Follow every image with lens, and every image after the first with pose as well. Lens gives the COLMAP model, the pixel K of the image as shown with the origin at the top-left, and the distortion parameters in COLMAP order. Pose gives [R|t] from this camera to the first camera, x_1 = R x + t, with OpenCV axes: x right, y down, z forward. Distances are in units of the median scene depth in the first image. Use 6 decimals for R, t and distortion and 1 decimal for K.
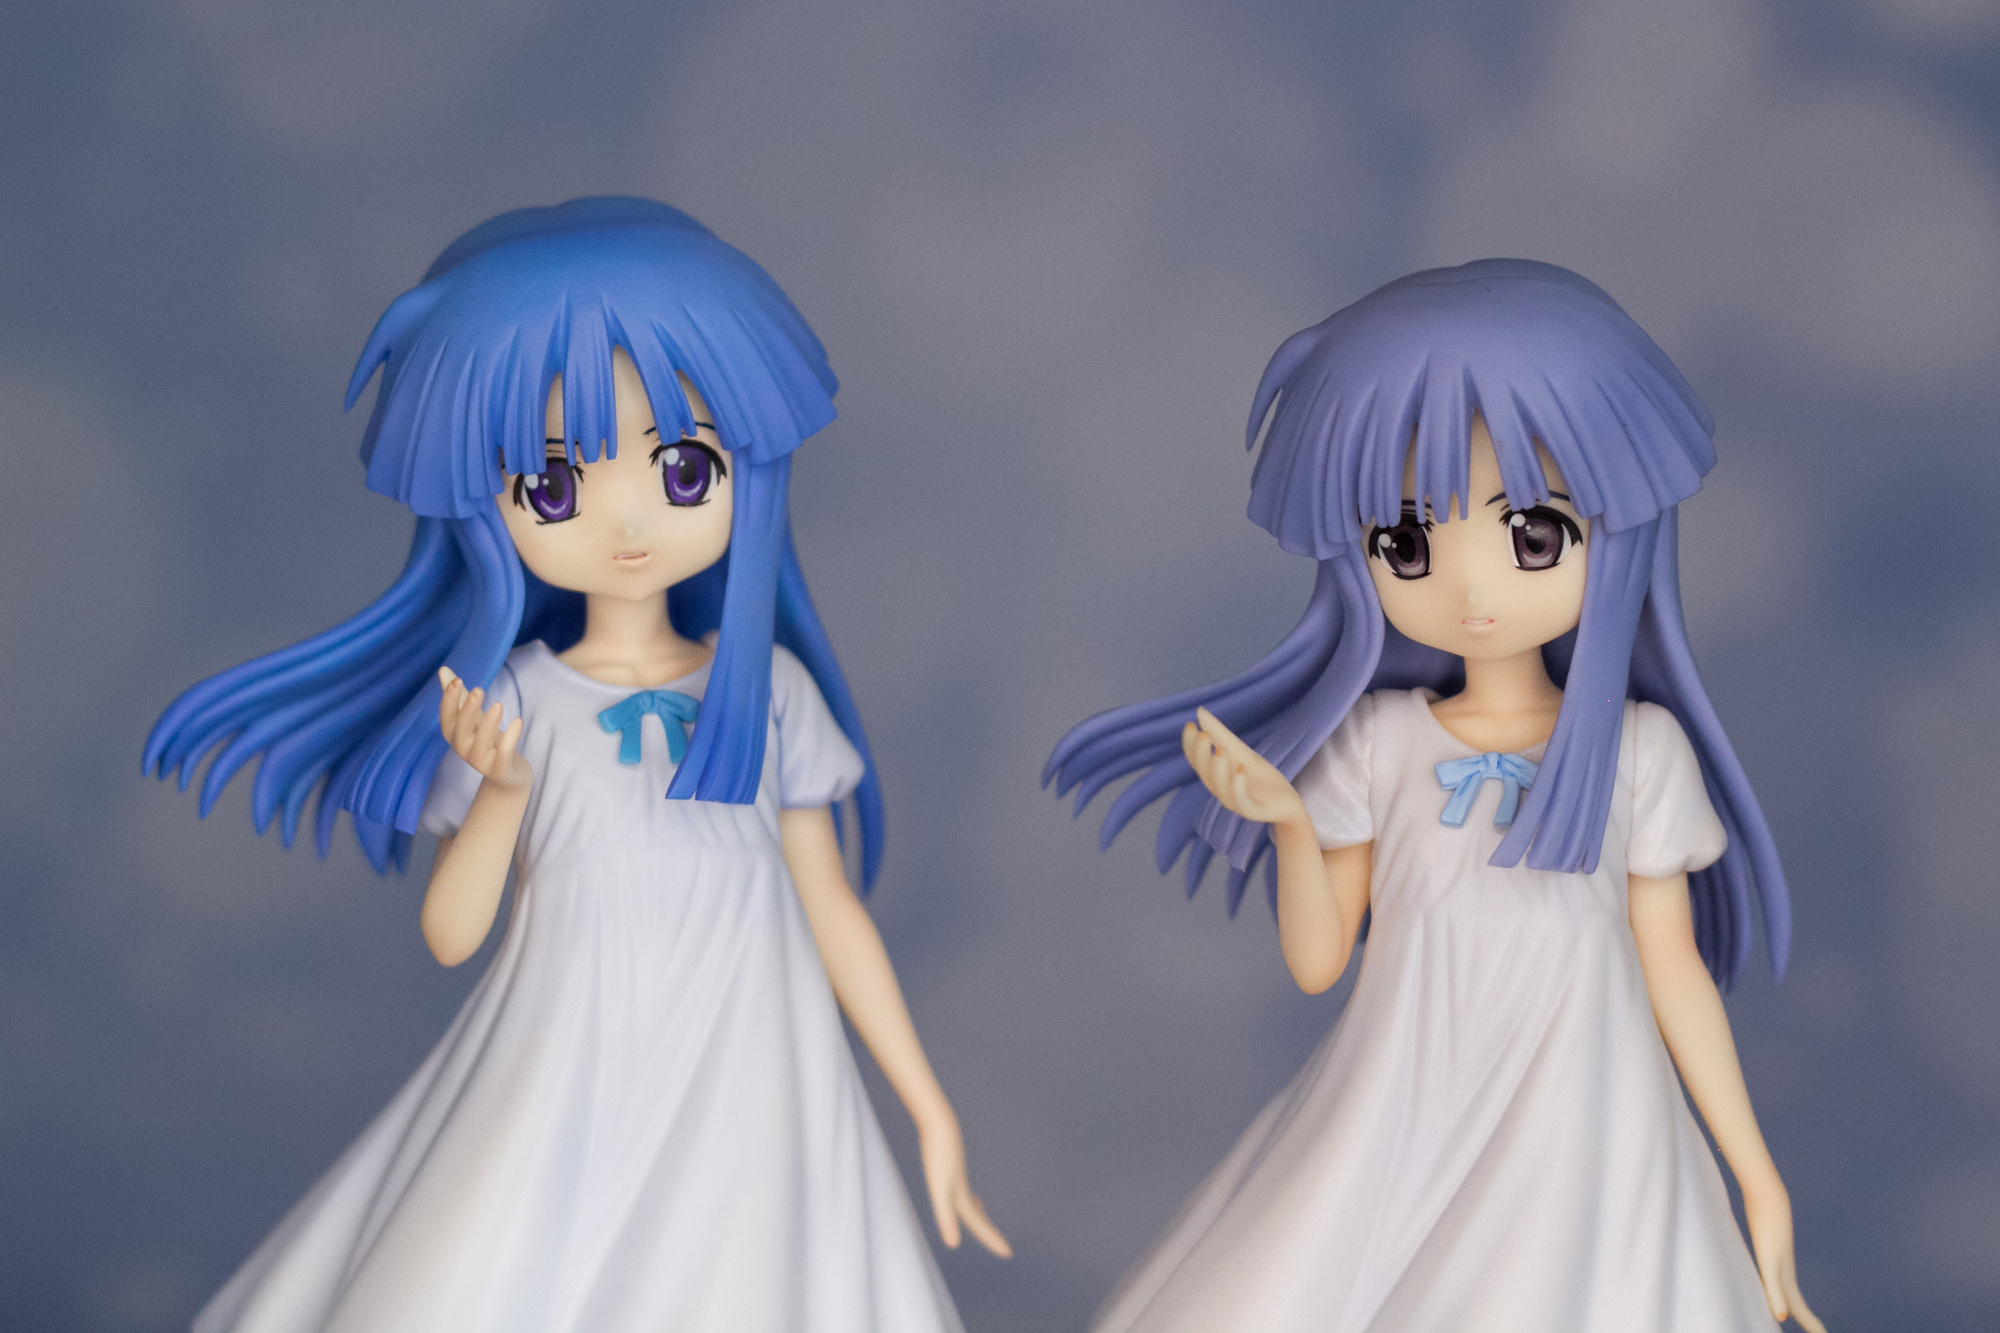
lens RADIAL K [[5556.9, 0, 990.7], [0, 5556.9, 663.2], [0, 0, 1]] dist [-0.132435, 0.000000]
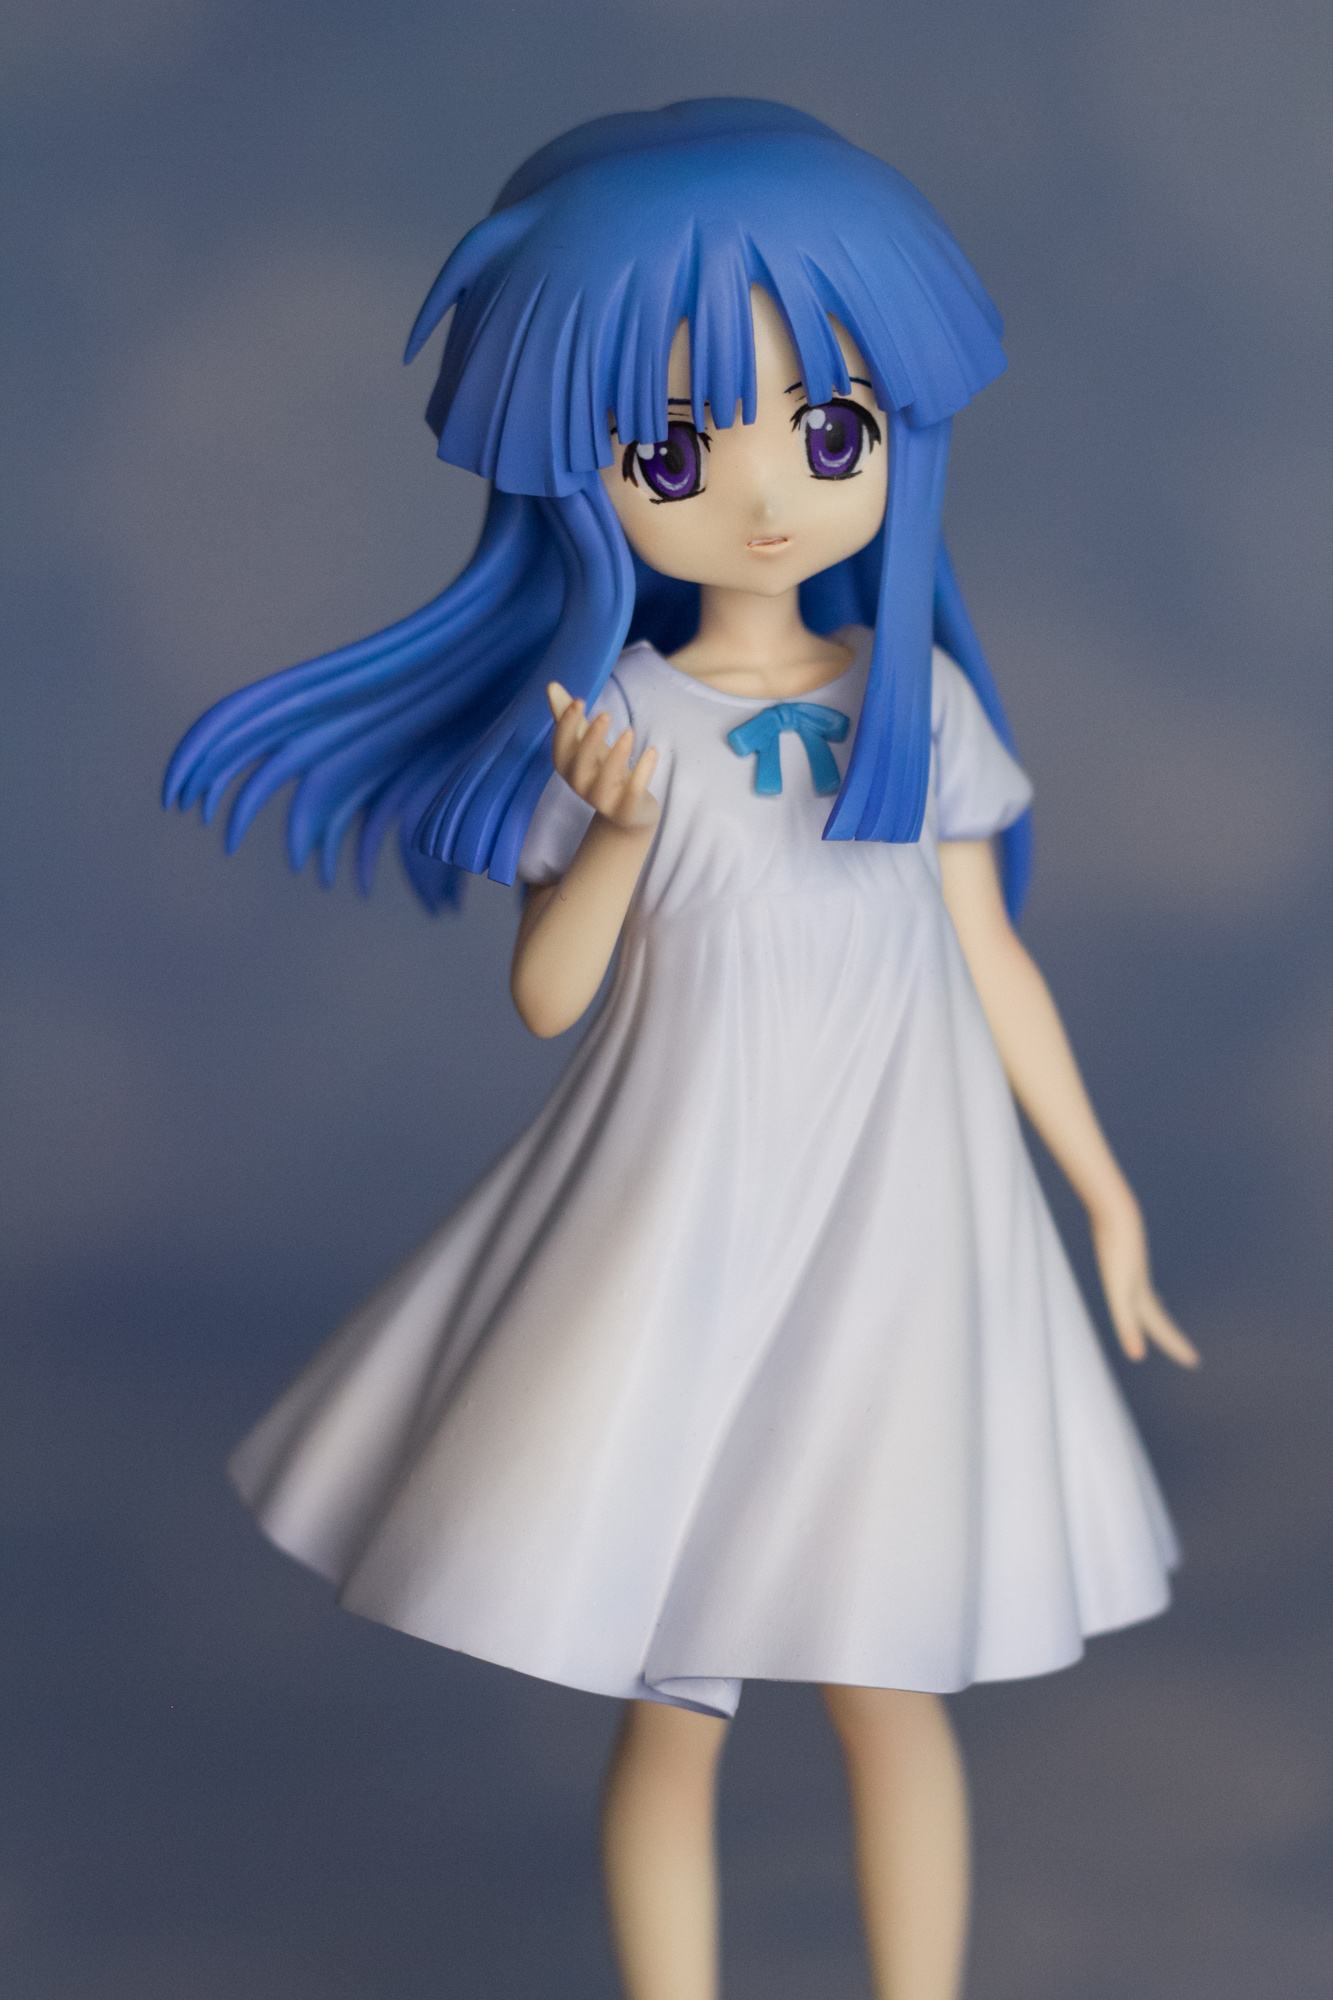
lens RADIAL K [[5556.9, 0, 665.9], [0, 5556.9, 1022.1], [0, 0, 1]] dist [-0.132435, 0.000000]
pose [[0.999935, -0.009038, 0.006988, -0.086127], [0.008348, 0.995616, 0.093159, -0.025027], [-0.007799, -0.093095, 0.995627, 0.176782]]
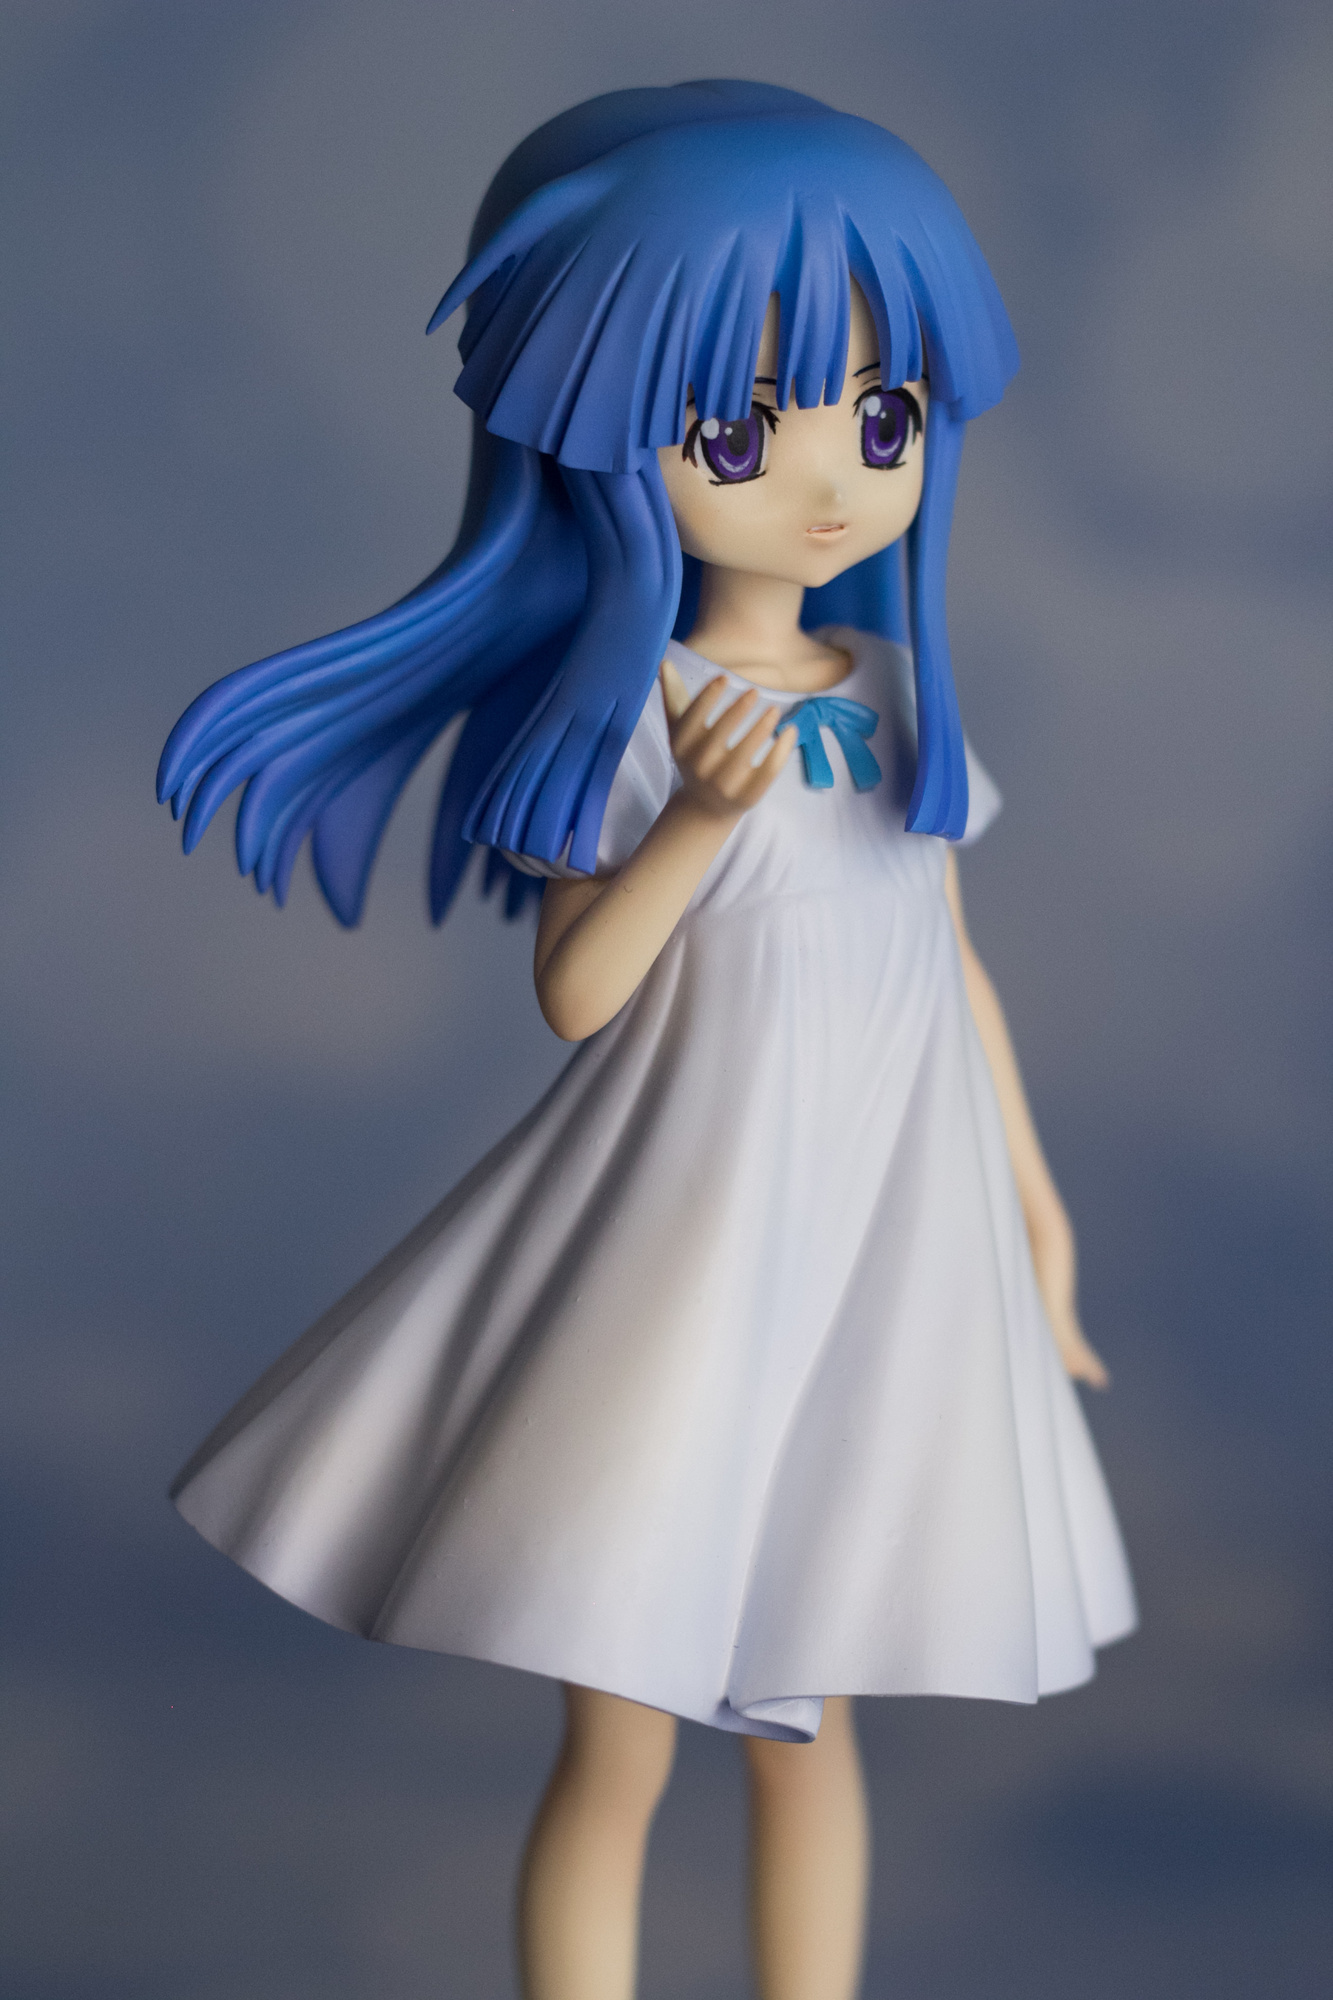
lens RADIAL K [[5556.9, 0, 664.1], [0, 5556.9, 991.5], [0, 0, 1]] dist [-0.132435, 0.000000]
pose [[0.937624, 0.001765, 0.347647, -0.364022], [-0.016315, 0.999109, 0.038930, 0.016638], [-0.347268, -0.042173, 0.936817, 0.255412]]
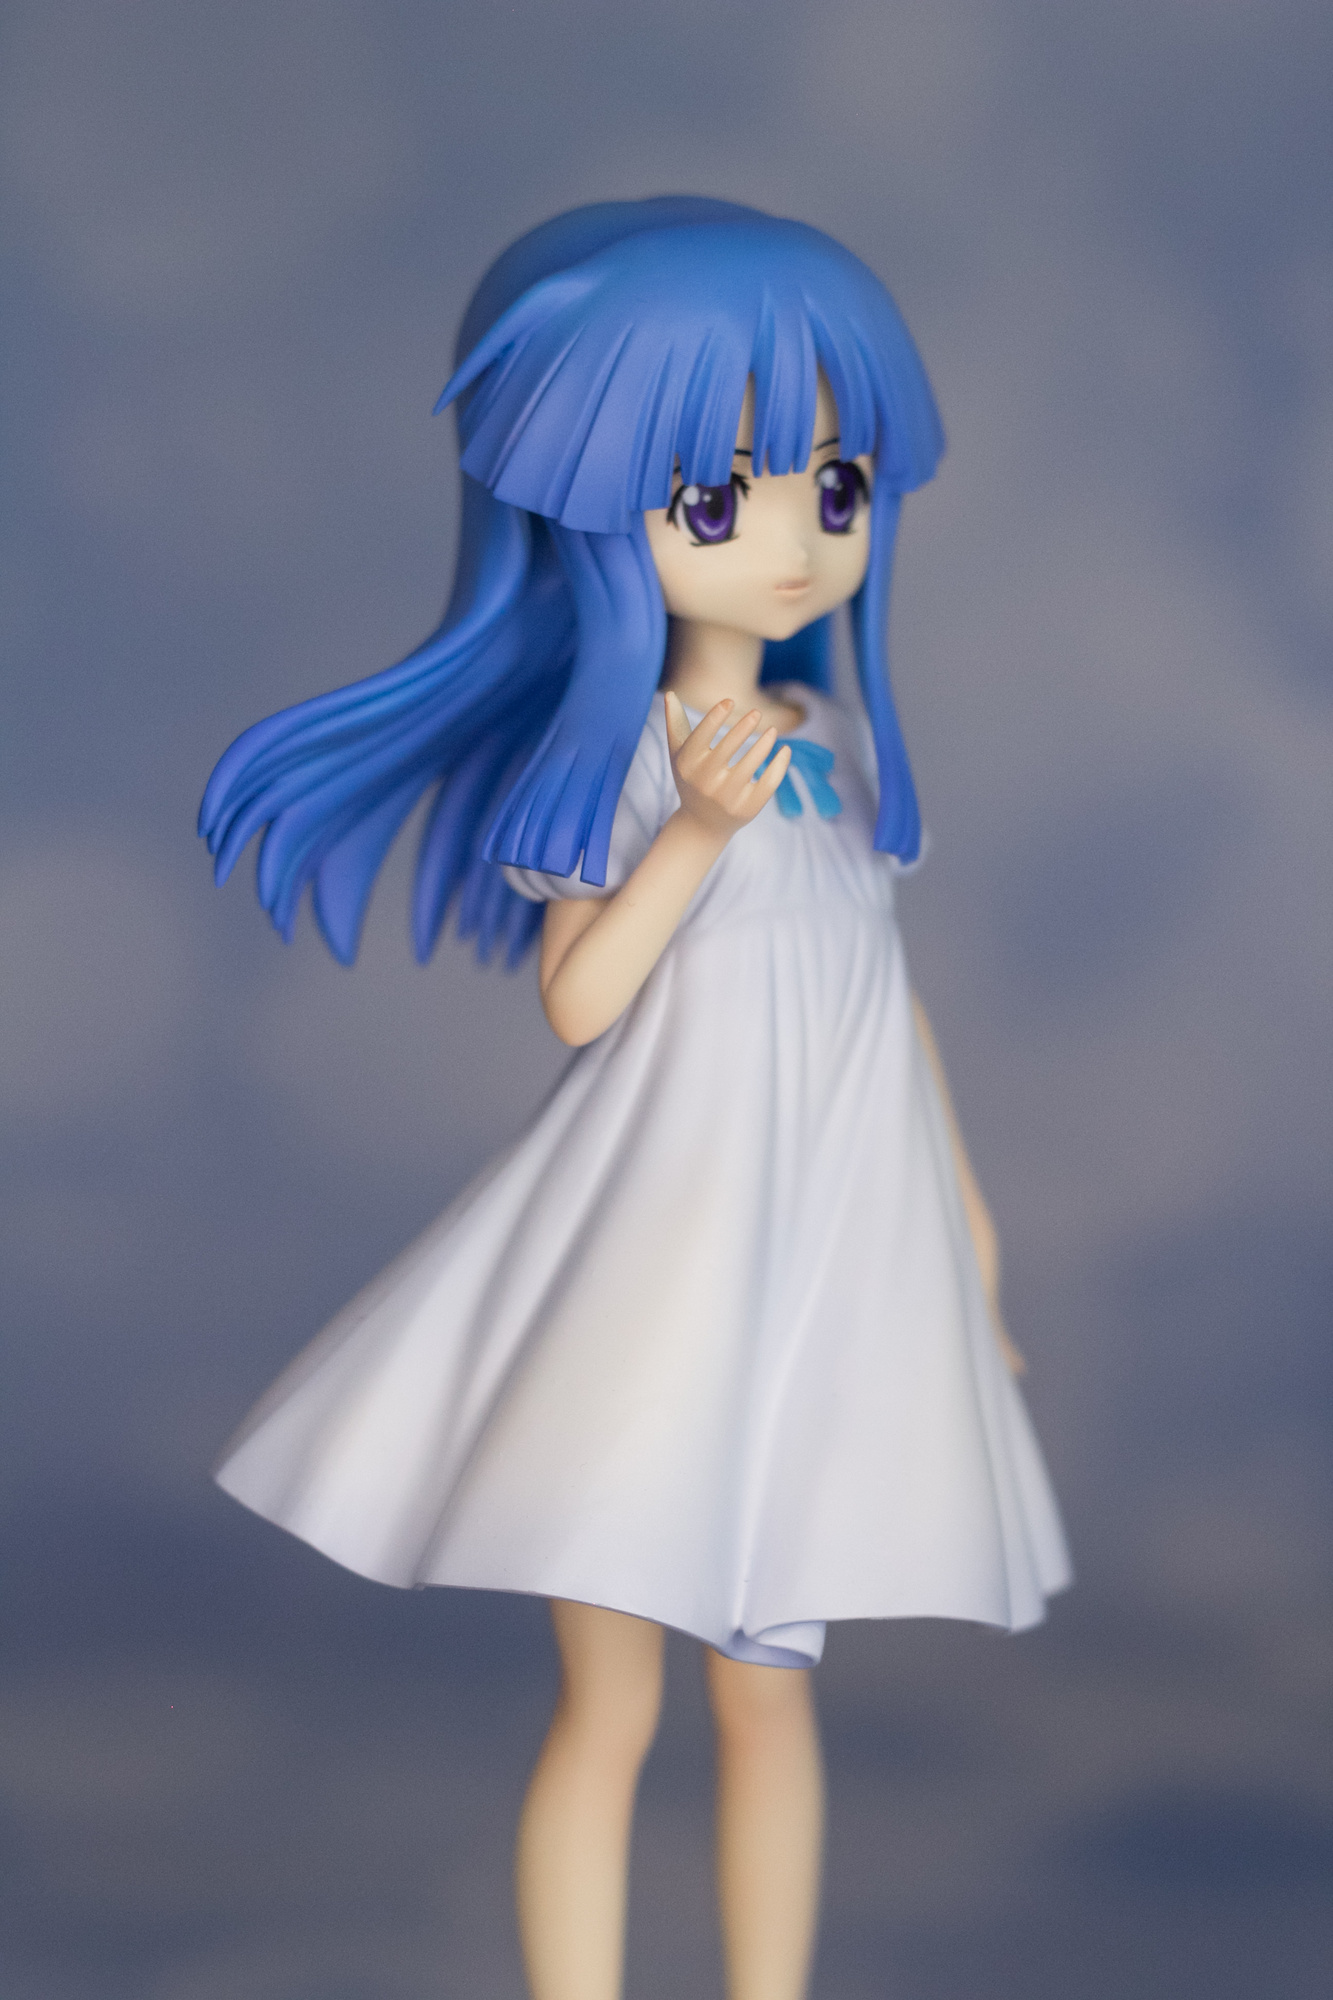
lens RADIAL K [[5556.9, 0, 659.8], [0, 5556.9, 1012.0], [0, 0, 1]] dist [-0.132435, 0.000000]
pose [[0.898743, 0.011385, 0.438328, -0.475120], [0.003699, 0.999430, -0.033544, 0.079401], [-0.438460, 0.031769, 0.898189, 0.206317]]
